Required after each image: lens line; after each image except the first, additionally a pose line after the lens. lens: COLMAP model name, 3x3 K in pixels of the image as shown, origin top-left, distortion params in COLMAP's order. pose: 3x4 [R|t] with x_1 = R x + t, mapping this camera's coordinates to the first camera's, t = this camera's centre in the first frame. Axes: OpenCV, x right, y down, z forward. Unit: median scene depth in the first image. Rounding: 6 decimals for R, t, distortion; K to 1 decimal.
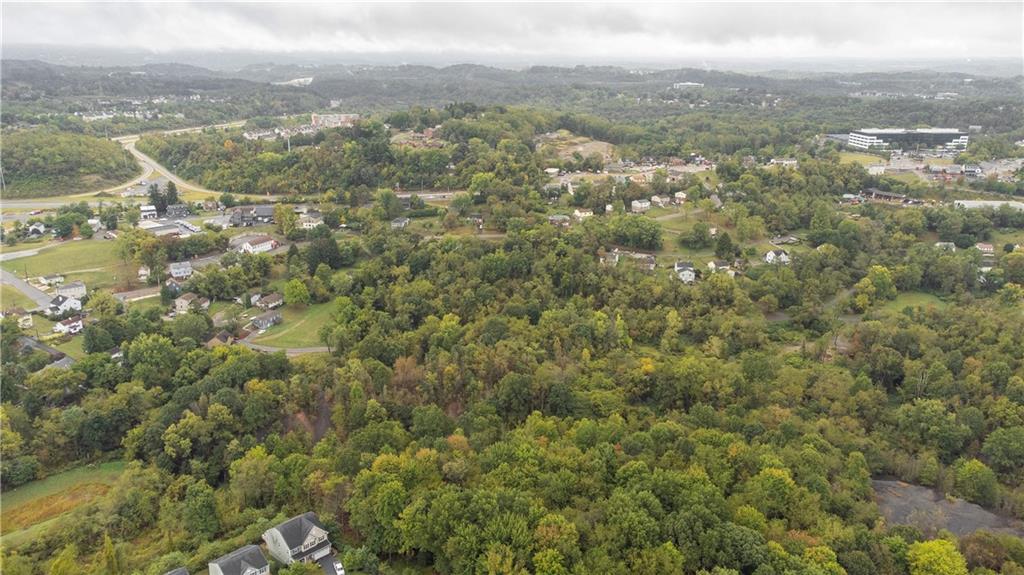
lens RADIAL K [[761.9, 0, 512.0], [0, 761.9, 287.5], [0, 0, 1]] dist [0.011238, 0.076092]
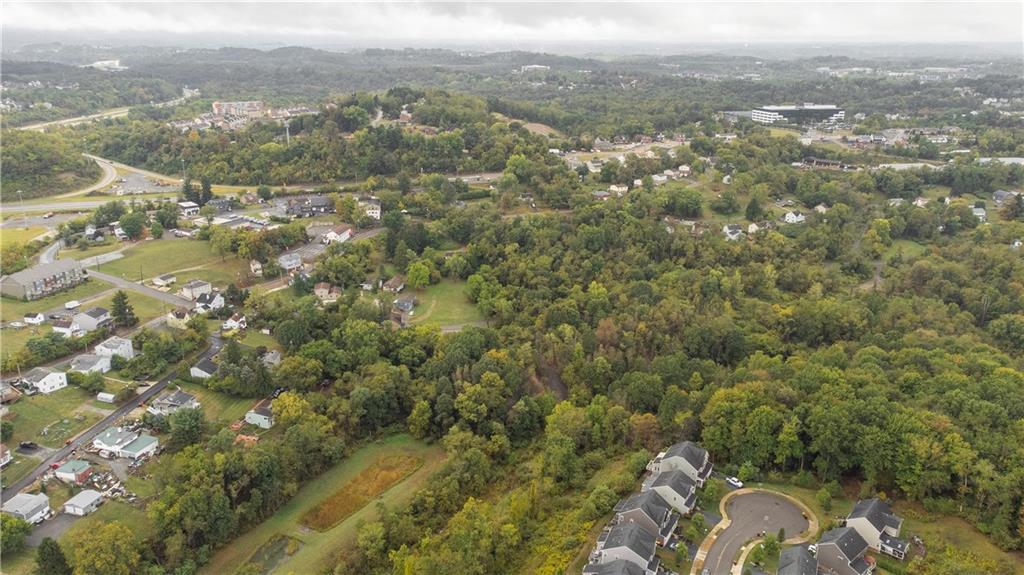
lens RADIAL K [[761.9, 0, 512.0], [0, 761.9, 287.5], [0, 0, 1]] dist [0.011238, 0.076092]
pose [[0.968379, -0.077560, 0.237123, -0.276855], [0.072374, 0.996911, 0.030513, 0.000598], [-0.238757, -0.012386, 0.971000, -0.028044]]
